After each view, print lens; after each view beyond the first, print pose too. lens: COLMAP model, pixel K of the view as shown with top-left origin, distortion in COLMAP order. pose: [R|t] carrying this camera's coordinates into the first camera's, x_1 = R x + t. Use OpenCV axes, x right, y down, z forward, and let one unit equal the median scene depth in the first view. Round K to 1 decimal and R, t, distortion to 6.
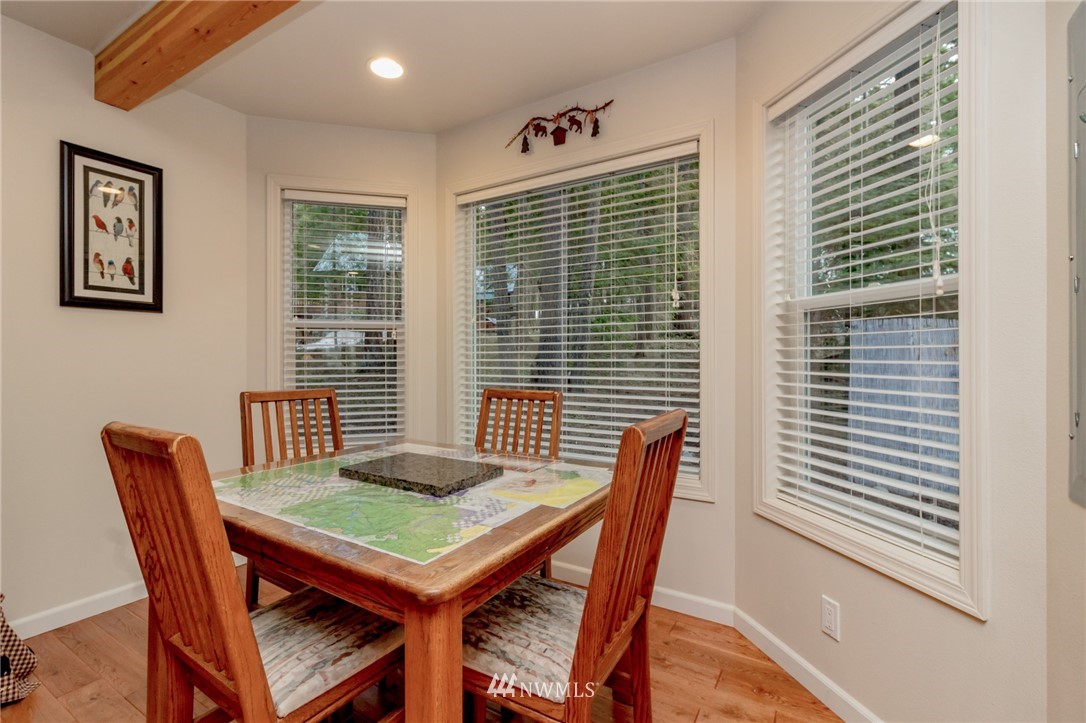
lens RADIAL K [[488.6, 0, 536.0], [0, 488.6, 360.3], [0, 0, 1]] dist [0.006200, 0.001250]
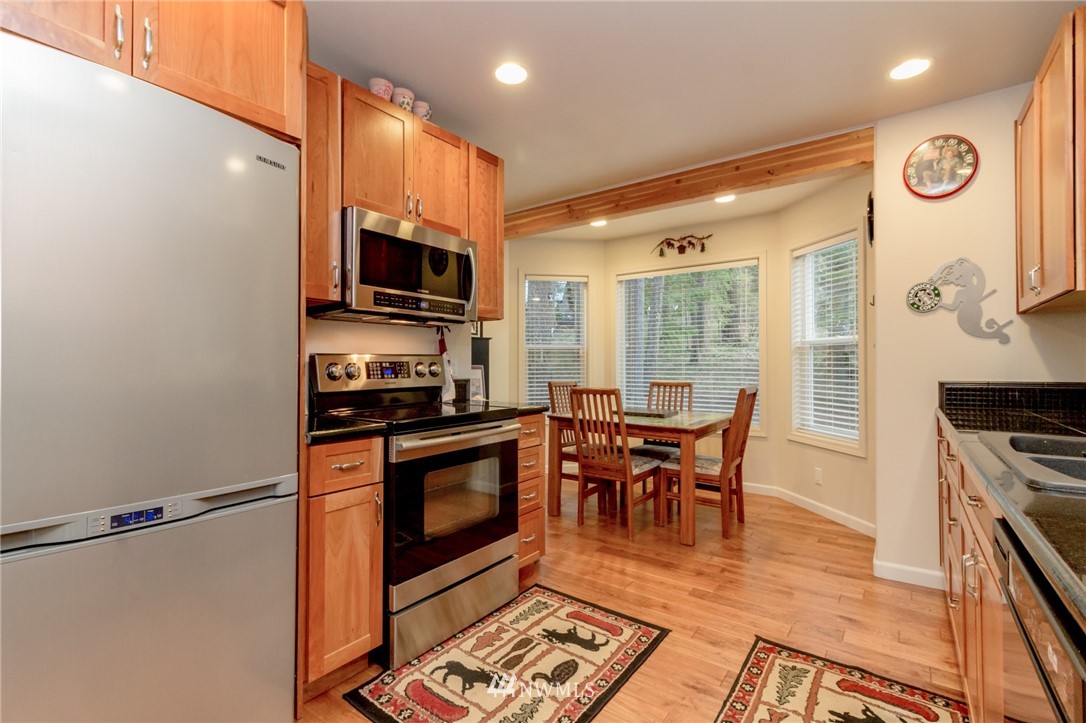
lens RADIAL K [[488.6, 0, 534.3], [0, 488.6, 365.3], [0, 0, 1]] dist [0.006200, 0.001250]
pose [[0.996321, 0.001745, -0.085681, -0.366696], [-0.002085, 0.999990, -0.003888, -0.000385], [0.085674, 0.004053, 0.996315, -0.958729]]
